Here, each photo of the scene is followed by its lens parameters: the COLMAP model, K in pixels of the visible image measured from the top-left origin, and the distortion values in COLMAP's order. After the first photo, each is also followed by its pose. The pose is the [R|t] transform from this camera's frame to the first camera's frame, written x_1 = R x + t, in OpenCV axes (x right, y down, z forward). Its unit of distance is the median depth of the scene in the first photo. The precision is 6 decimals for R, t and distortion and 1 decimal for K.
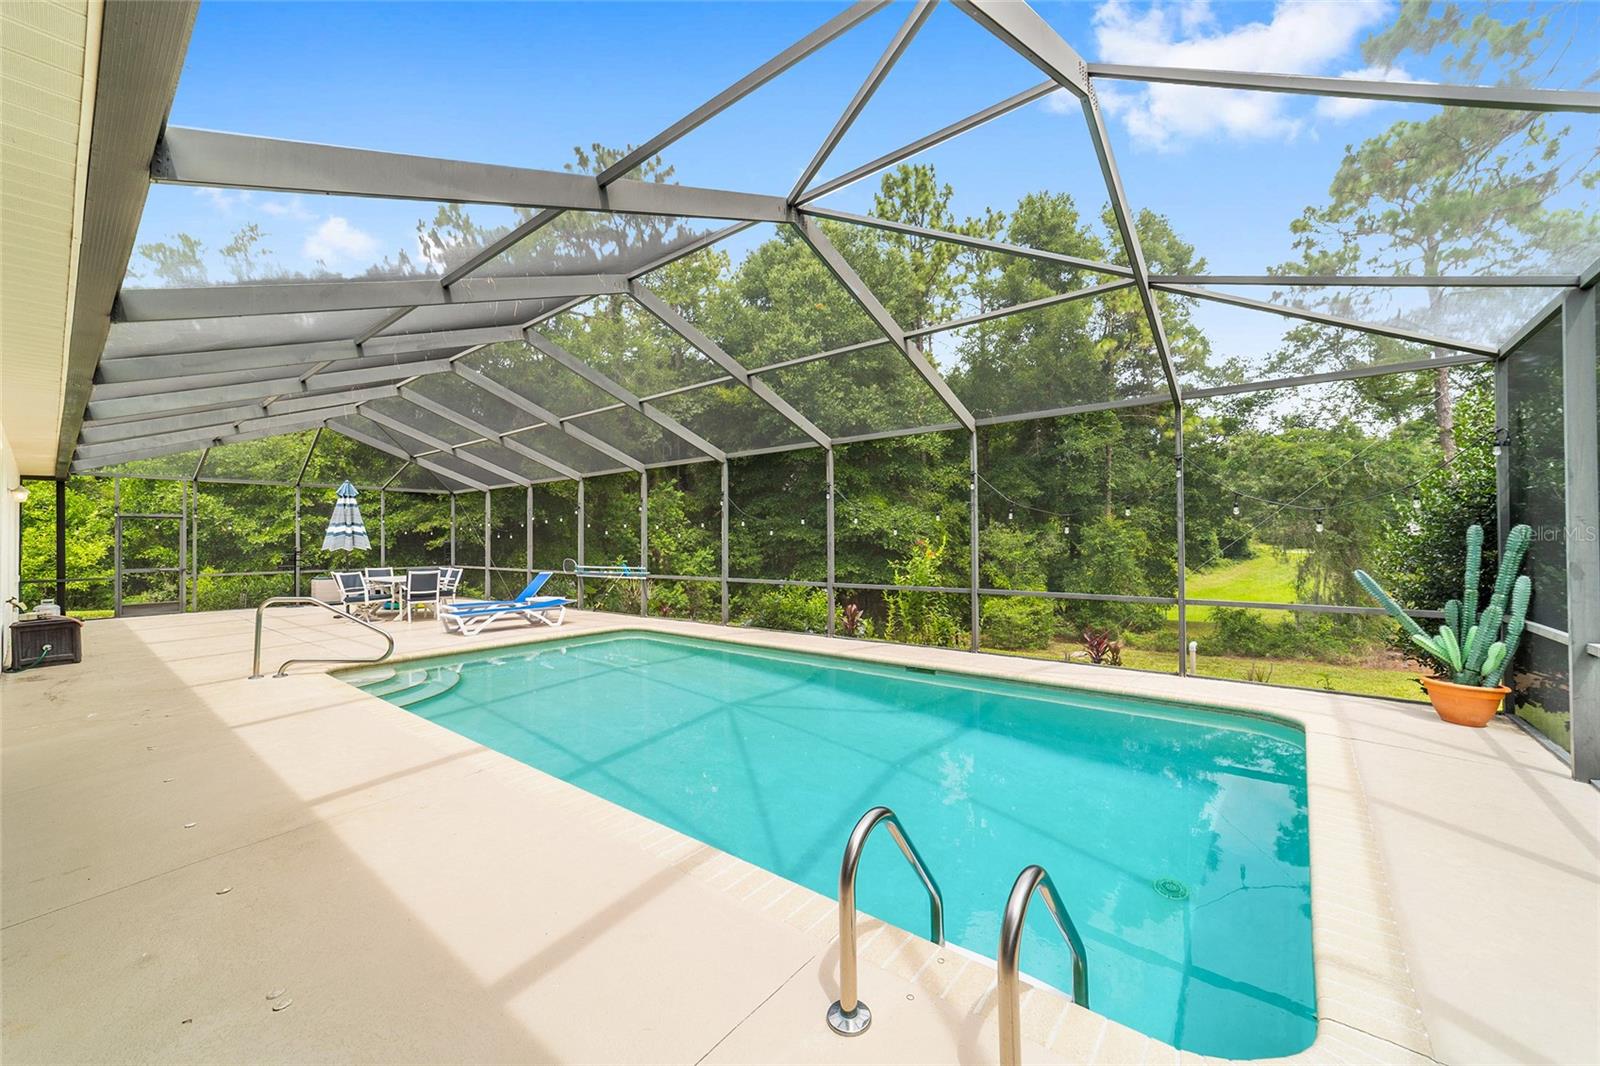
lens RADIAL K [[623.5, 0, 798.2], [0, 623.5, 534.7], [0, 0, 1]] dist [-0.000693, 0.000111]
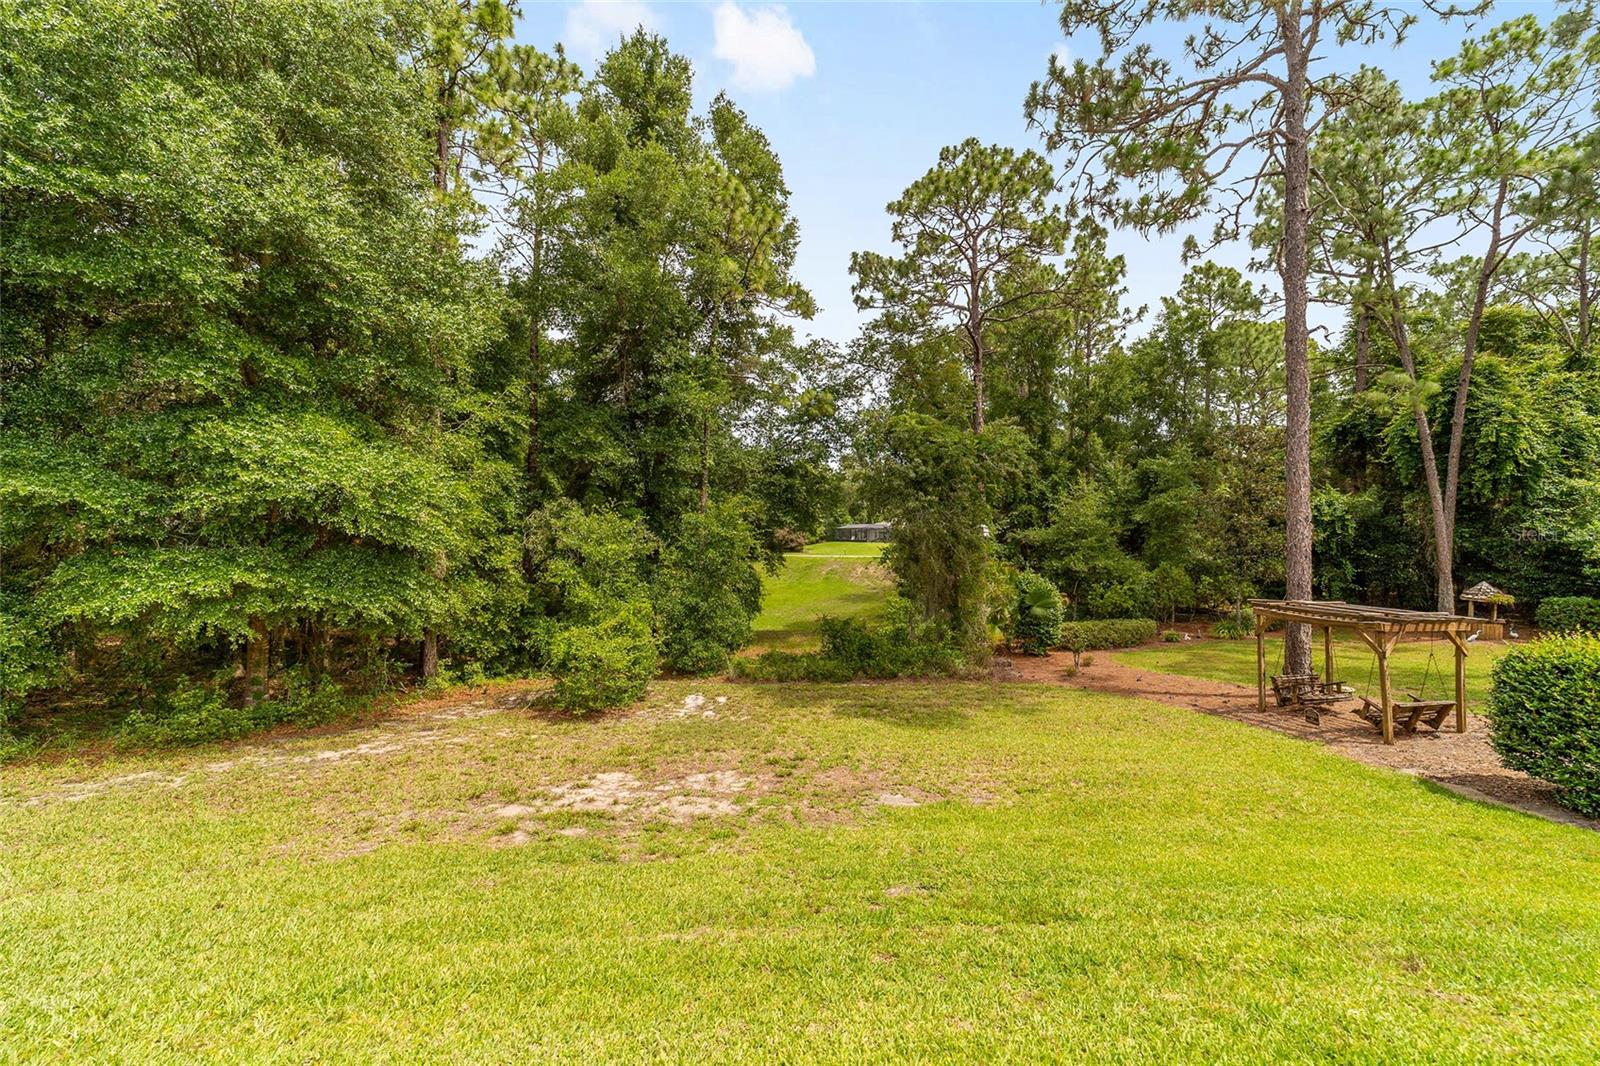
lens RADIAL K [[623.5, 0, 797.0], [0, 623.5, 527.1], [0, 0, 1]] dist [-0.000693, 0.000111]
pose [[0.712186, 0.039329, 0.700888, 0.061993], [-0.038089, 0.999124, -0.017361, 0.014180], [-0.700957, -0.014332, 0.713060, 0.494277]]
